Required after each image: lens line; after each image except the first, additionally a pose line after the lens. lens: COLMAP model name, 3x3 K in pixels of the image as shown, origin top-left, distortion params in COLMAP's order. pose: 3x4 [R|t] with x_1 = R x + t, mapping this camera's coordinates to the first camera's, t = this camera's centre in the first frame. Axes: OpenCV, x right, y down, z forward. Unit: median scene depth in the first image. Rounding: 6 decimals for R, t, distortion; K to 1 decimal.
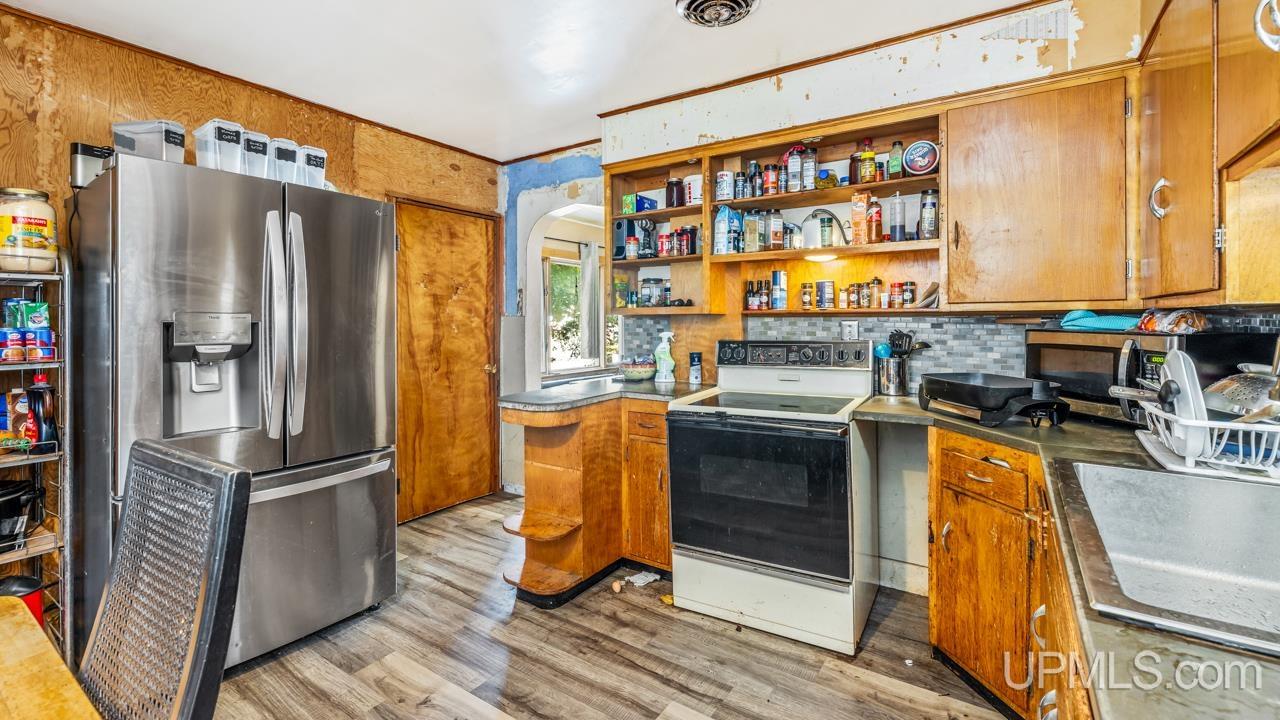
lens RADIAL K [[551.9, 0, 639.3], [0, 551.9, 323.0], [0, 0, 1]] dist [0.000674, 0.000069]
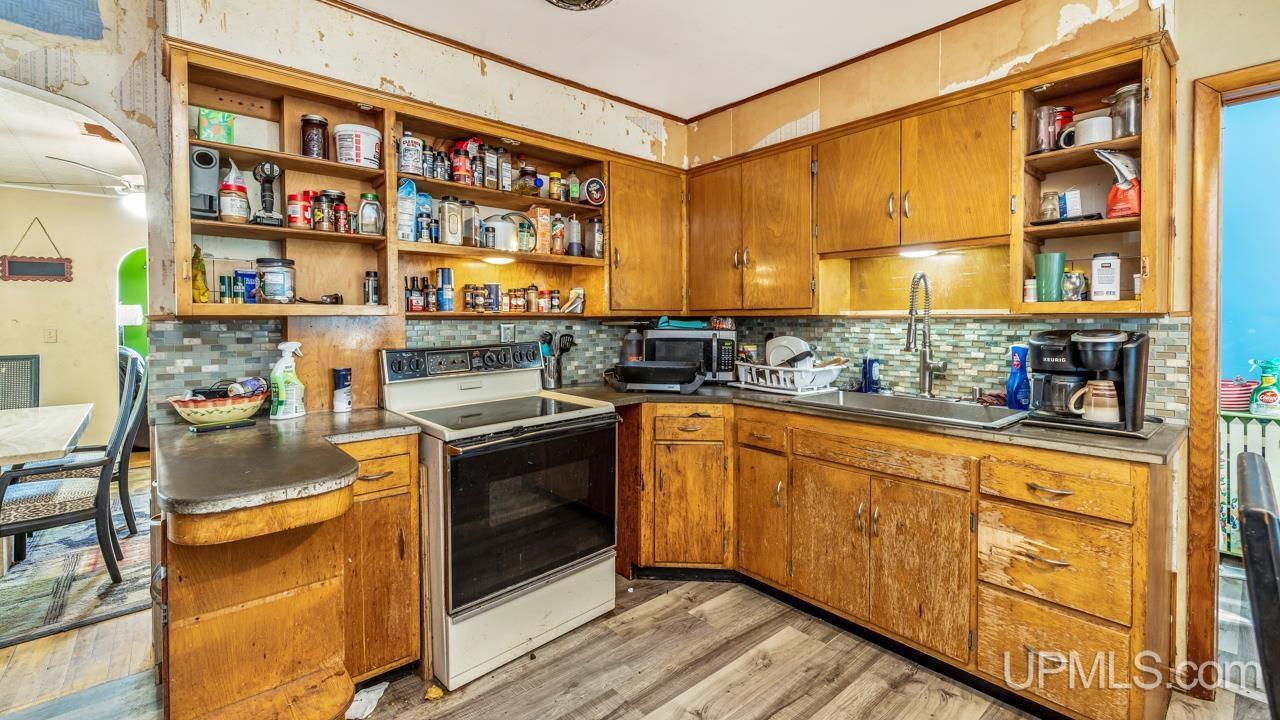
lens RADIAL K [[547.8, 0, 640.0], [0, 547.8, 329.2], [0, 0, 1]] dist [0.000455, 0.000143]
pose [[0.257773, -0.013529, 0.966111, -0.578714], [0.007907, 0.999898, 0.011893, -0.004403], [-0.966173, 0.004573, 0.257854, 0.517912]]
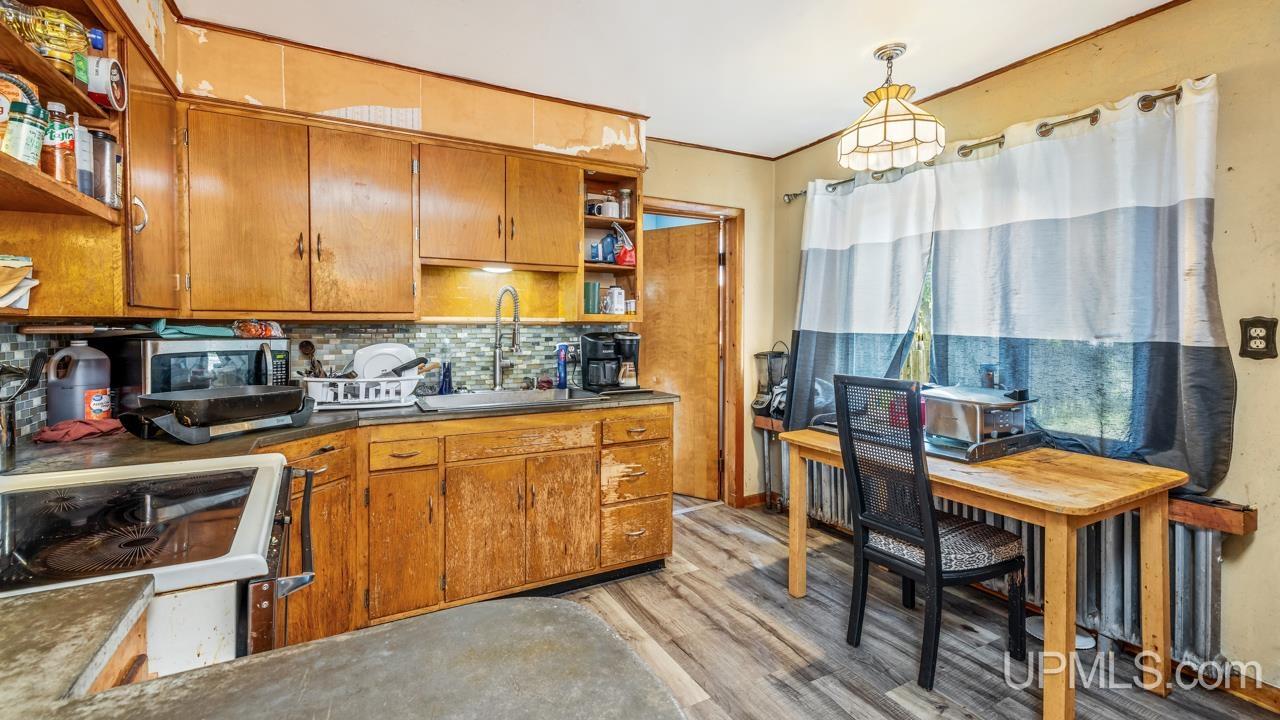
lens RADIAL K [[549.6, 0, 640.6], [0, 549.6, 335.7], [0, 0, 1]] dist [0.000527, 0.000085]
pose [[-0.887686, -0.006569, 0.460403, -0.320849], [0.004244, 0.999739, 0.022447, -0.008651], [-0.460430, 0.021880, -0.887426, 1.153847]]
